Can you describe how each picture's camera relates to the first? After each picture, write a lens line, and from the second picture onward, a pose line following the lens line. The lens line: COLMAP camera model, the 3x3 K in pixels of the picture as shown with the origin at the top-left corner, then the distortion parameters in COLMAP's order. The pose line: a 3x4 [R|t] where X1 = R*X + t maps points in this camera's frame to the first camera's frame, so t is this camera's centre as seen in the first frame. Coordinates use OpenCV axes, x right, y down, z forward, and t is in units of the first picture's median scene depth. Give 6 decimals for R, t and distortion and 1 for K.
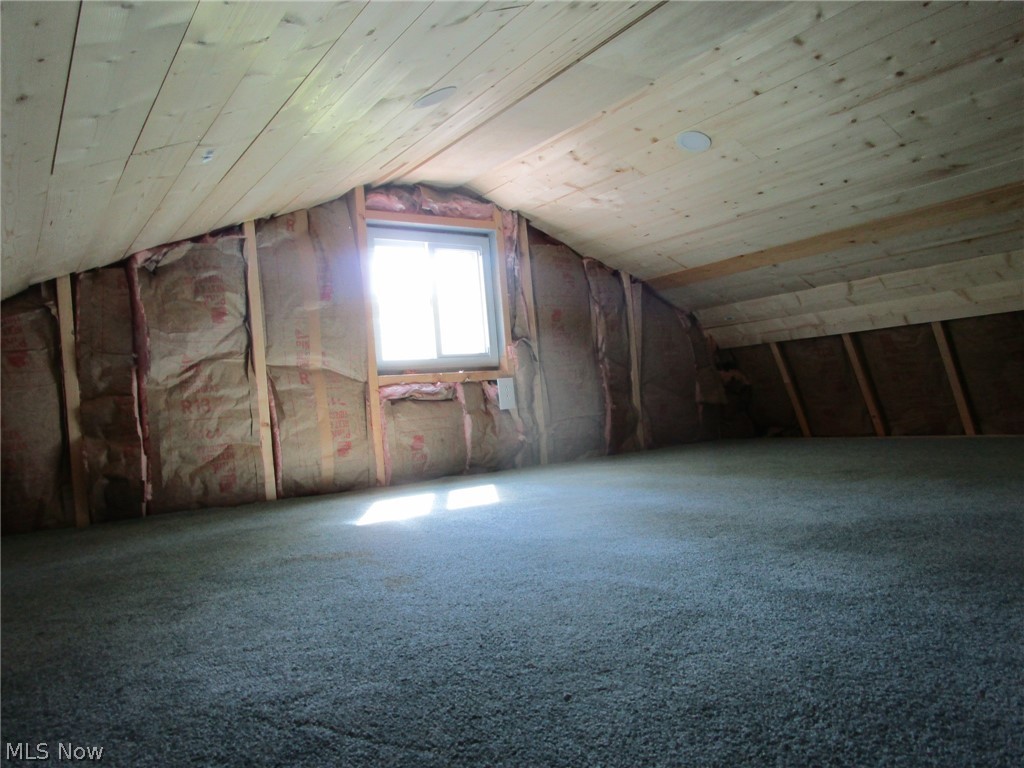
lens RADIAL K [[729.6, 0, 511.7], [0, 729.6, 388.3], [0, 0, 1]] dist [-0.032014, 0.011818]
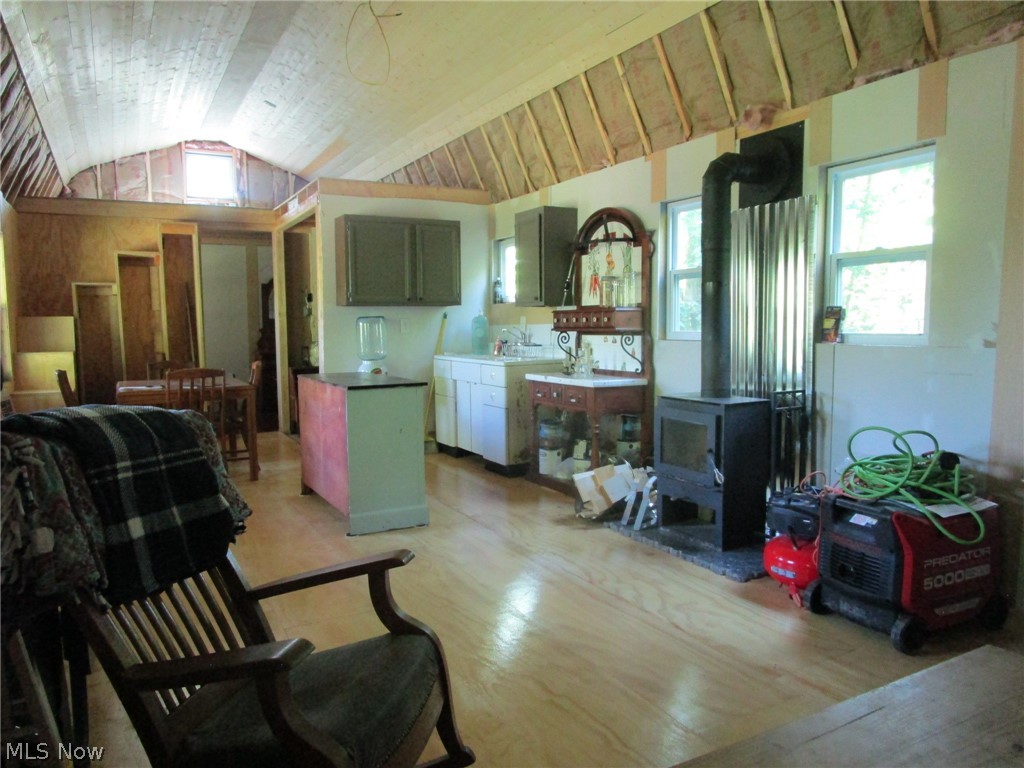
lens RADIAL K [[729.6, 0, 508.7], [0, 729.6, 389.9], [0, 0, 1]] dist [-0.032014, 0.011818]
pose [[0.991435, 0.074235, -0.107449, 1.896138], [-0.061496, 0.991182, 0.117369, 0.417665], [0.115214, -0.109757, 0.987258, -2.487026]]
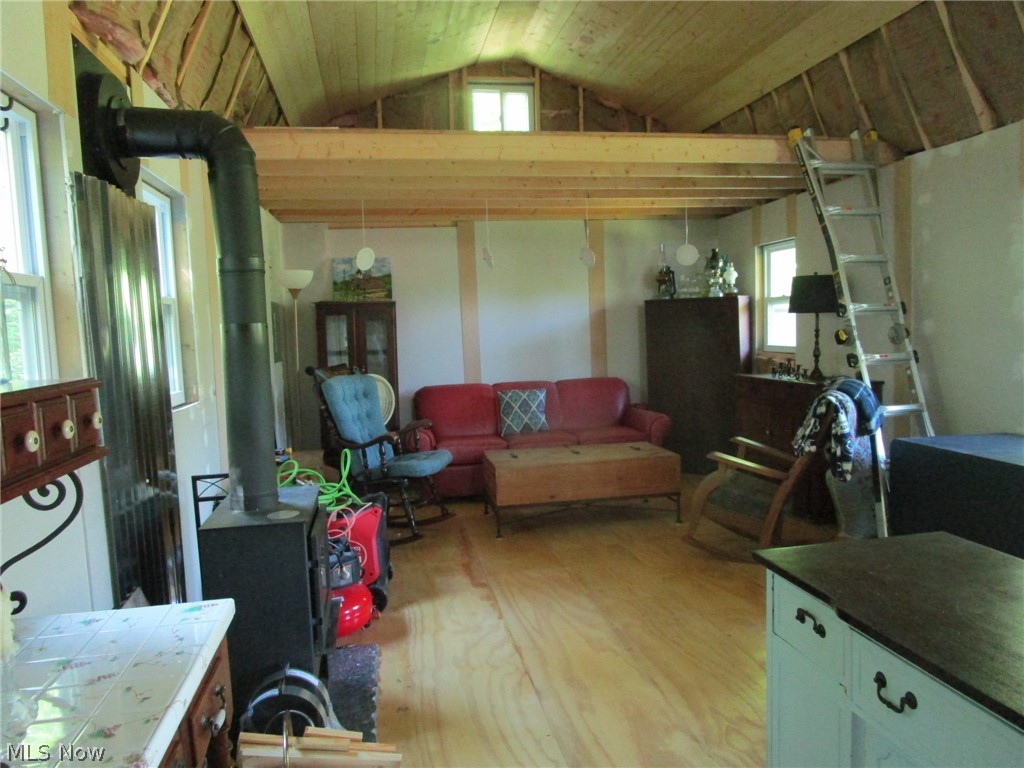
lens RADIAL K [[729.6, 0, 514.0], [0, 729.6, 387.6], [0, 0, 1]] dist [-0.032014, 0.011818]
pose [[-0.904422, 0.071903, 0.420536, 1.454807], [0.094832, 0.994918, 0.033839, 0.431165], [-0.415966, 0.070485, -0.906644, -0.274465]]
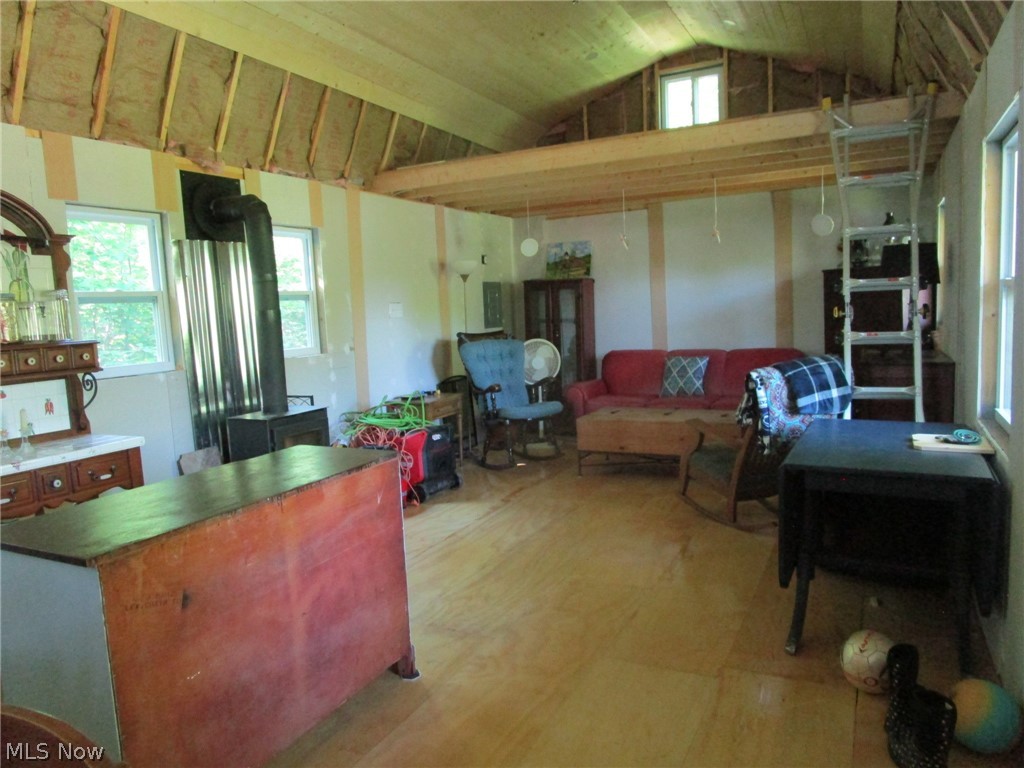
lens RADIAL K [[729.6, 0, 505.7], [0, 729.6, 386.7], [0, 0, 1]] dist [-0.032014, 0.011818]
pose [[-0.464516, -0.000865, 0.885564, 0.430807], [0.062448, 0.997478, 0.033731, 0.500653], [-0.883360, 0.070970, -0.463290, -0.666842]]
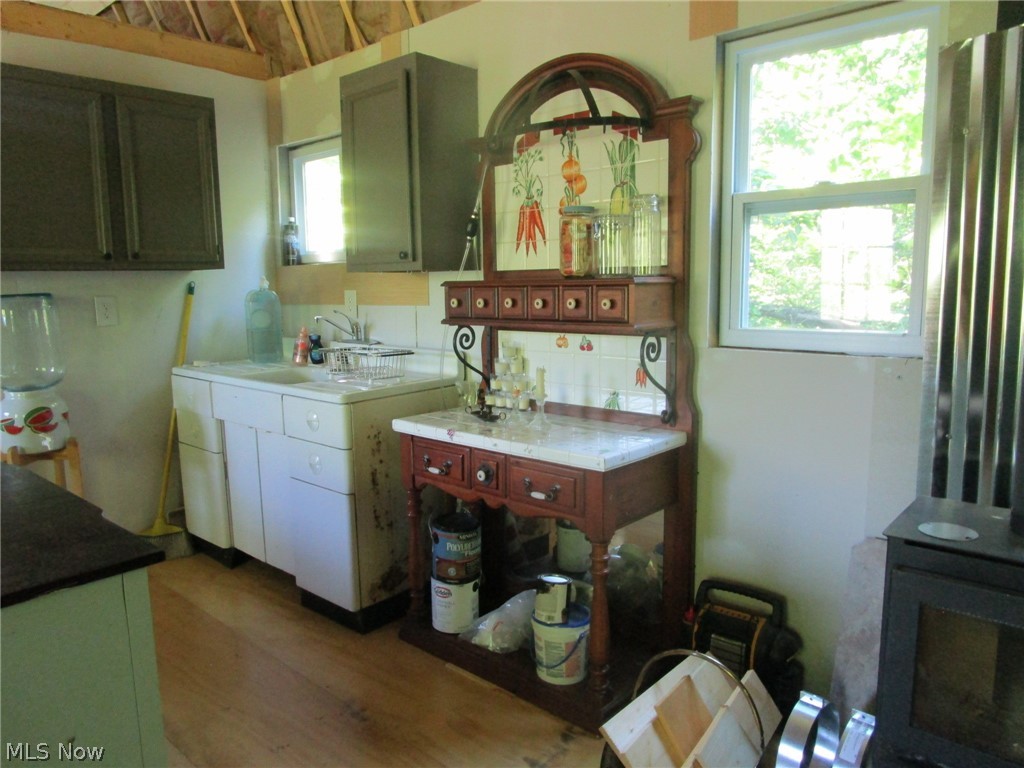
lens RADIAL K [[729.6, 0, 507.6], [0, 729.6, 389.4], [0, 0, 1]] dist [-0.032014, 0.011818]
pose [[0.973531, 0.026785, 0.226981, 1.644310], [-0.061634, 0.987084, 0.147870, 0.423607], [-0.220088, -0.157946, 0.962608, -1.367155]]
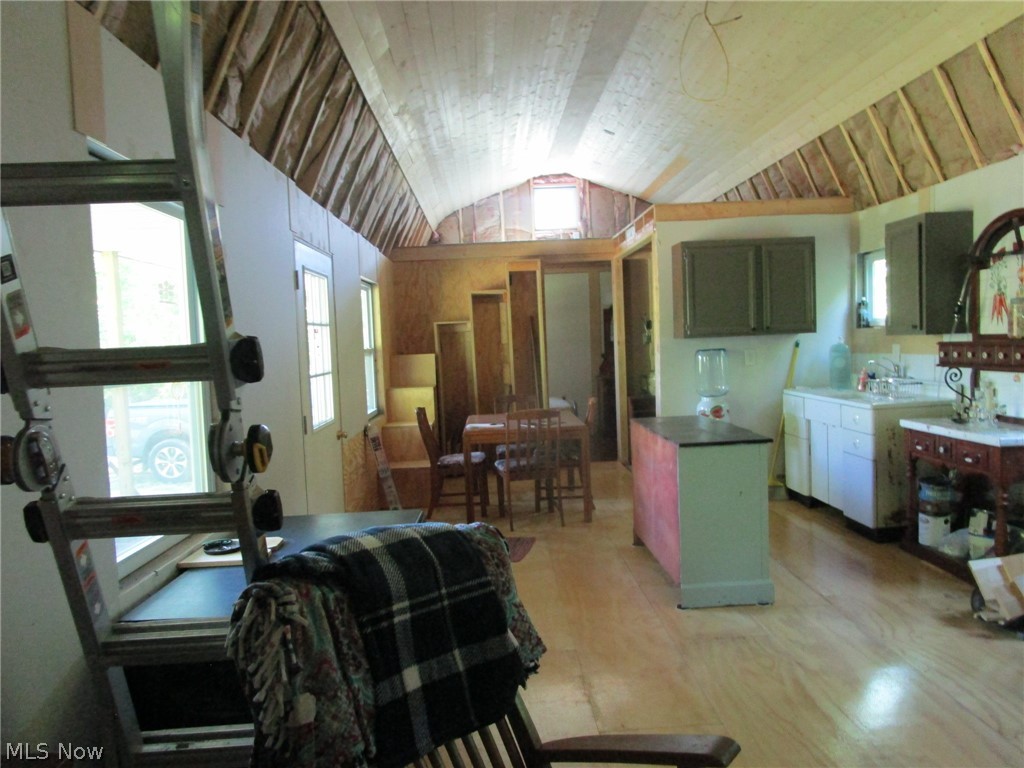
lens RADIAL K [[729.6, 0, 506.7], [0, 729.6, 389.6], [0, 0, 1]] dist [-0.032014, 0.011818]
pose [[0.834412, 0.074672, -0.546060, 1.867537], [-0.007917, 0.992301, 0.123596, 0.341824], [0.551085, -0.098807, 0.828579, -2.324006]]
